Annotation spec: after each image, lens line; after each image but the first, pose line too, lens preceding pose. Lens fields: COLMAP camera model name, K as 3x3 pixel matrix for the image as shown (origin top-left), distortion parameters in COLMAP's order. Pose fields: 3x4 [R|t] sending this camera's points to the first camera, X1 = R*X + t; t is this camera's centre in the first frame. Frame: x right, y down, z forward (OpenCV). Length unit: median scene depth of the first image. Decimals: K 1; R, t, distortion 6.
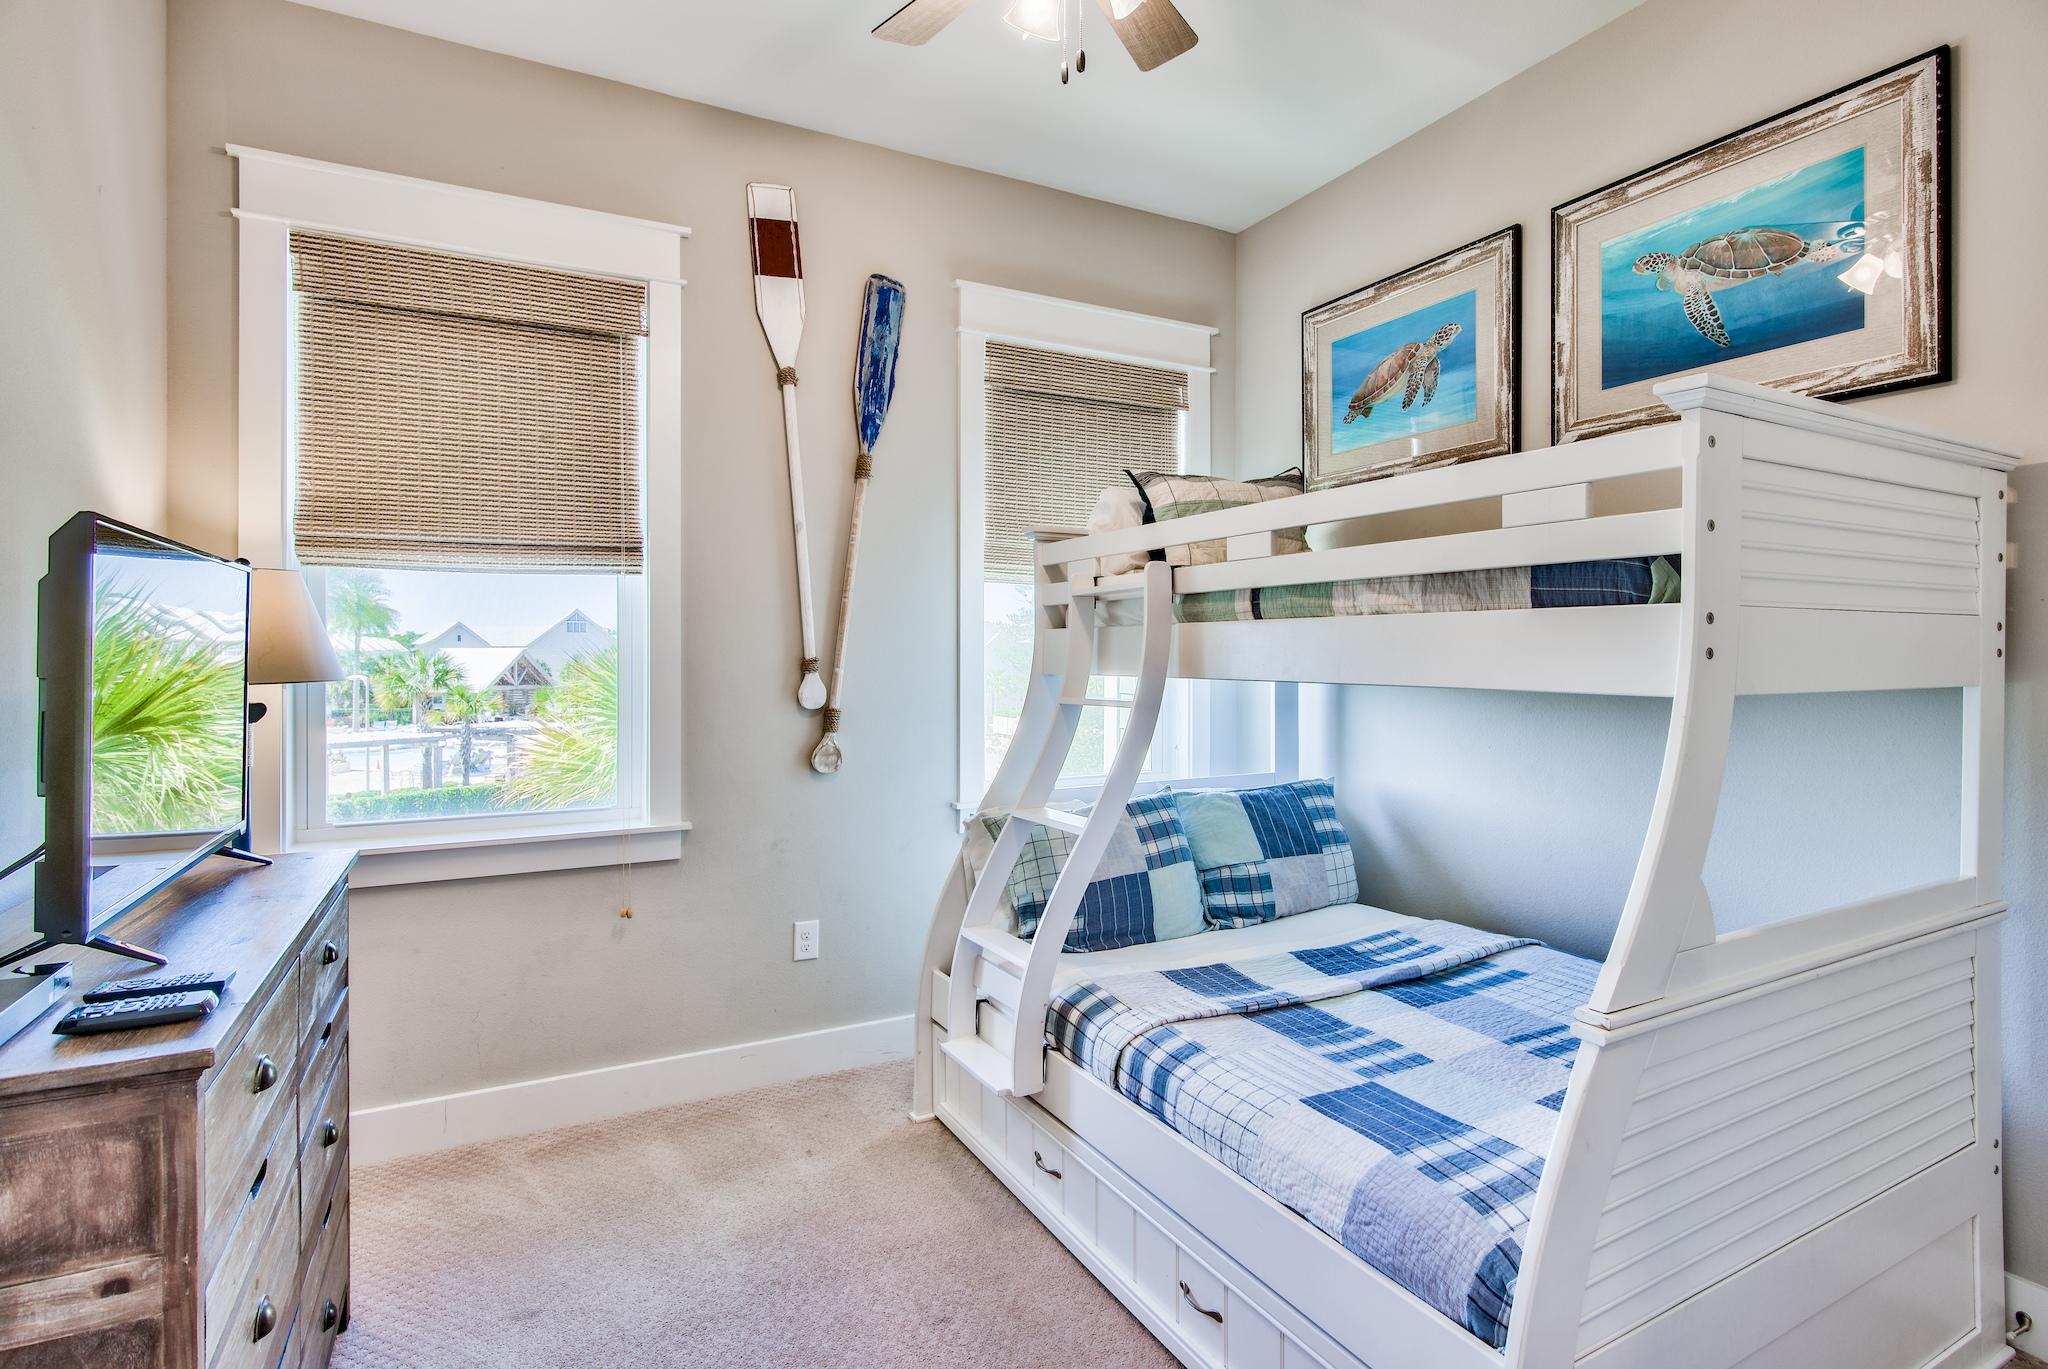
lens RADIAL K [[1011.8, 0, 1015.0], [0, 1011.8, 651.1], [0, 0, 1]] dist [-0.011163, 0.004495]
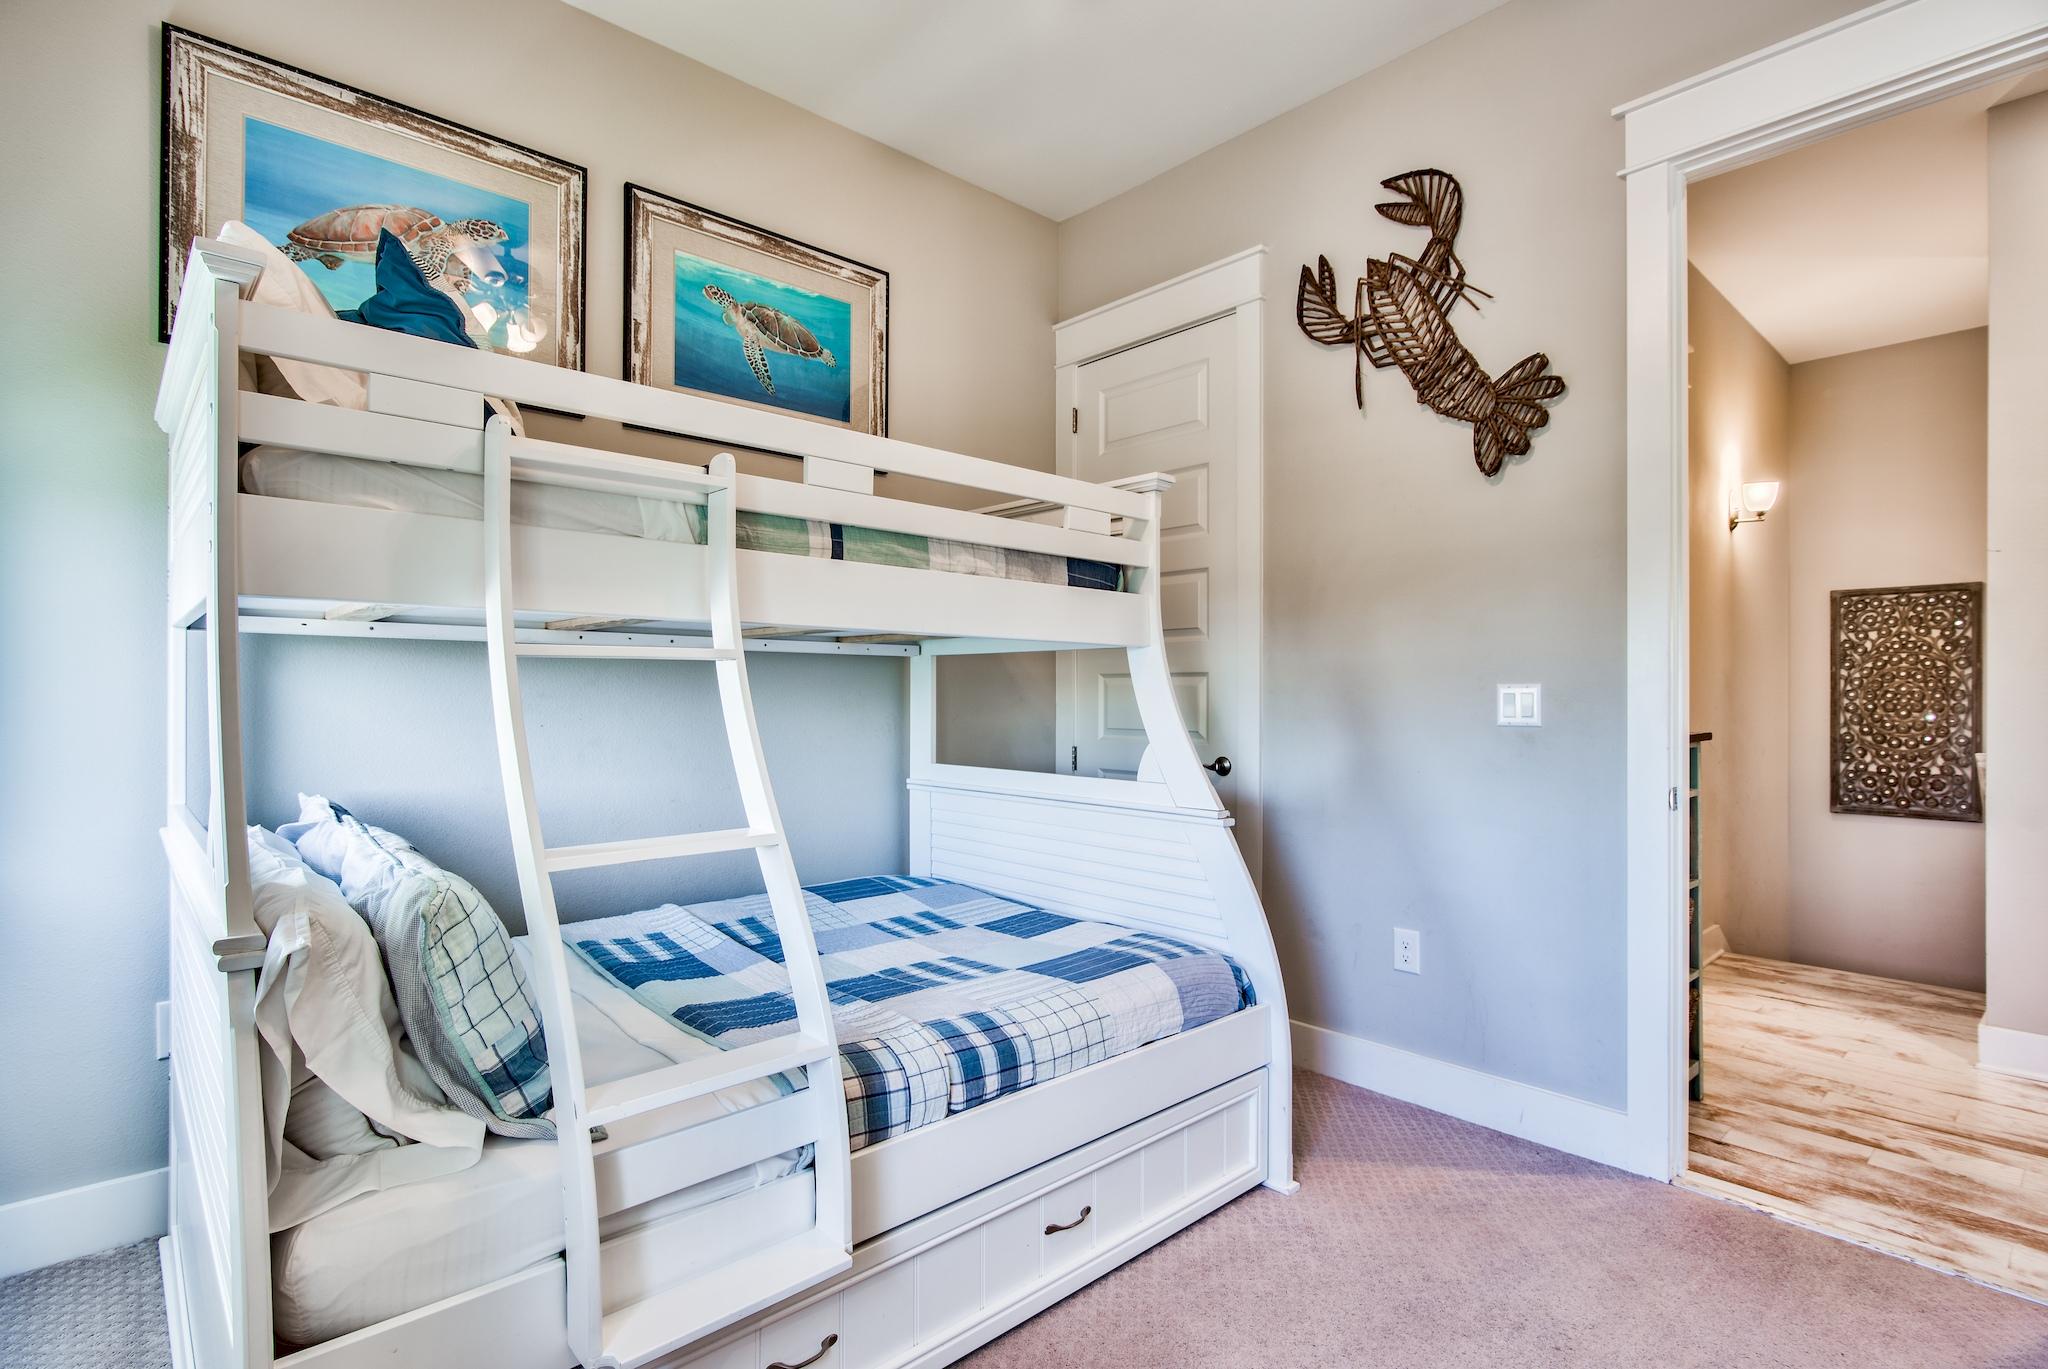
lens RADIAL K [[1011.8, 0, 1017.1], [0, 1011.8, 691.4], [0, 0, 1]] dist [-0.011163, 0.004495]
pose [[-0.261571, 0.005098, 0.965171, -0.644941], [-0.004429, 0.999969, -0.006482, 0.088023], [-0.965174, -0.005971, -0.261541, 1.064151]]
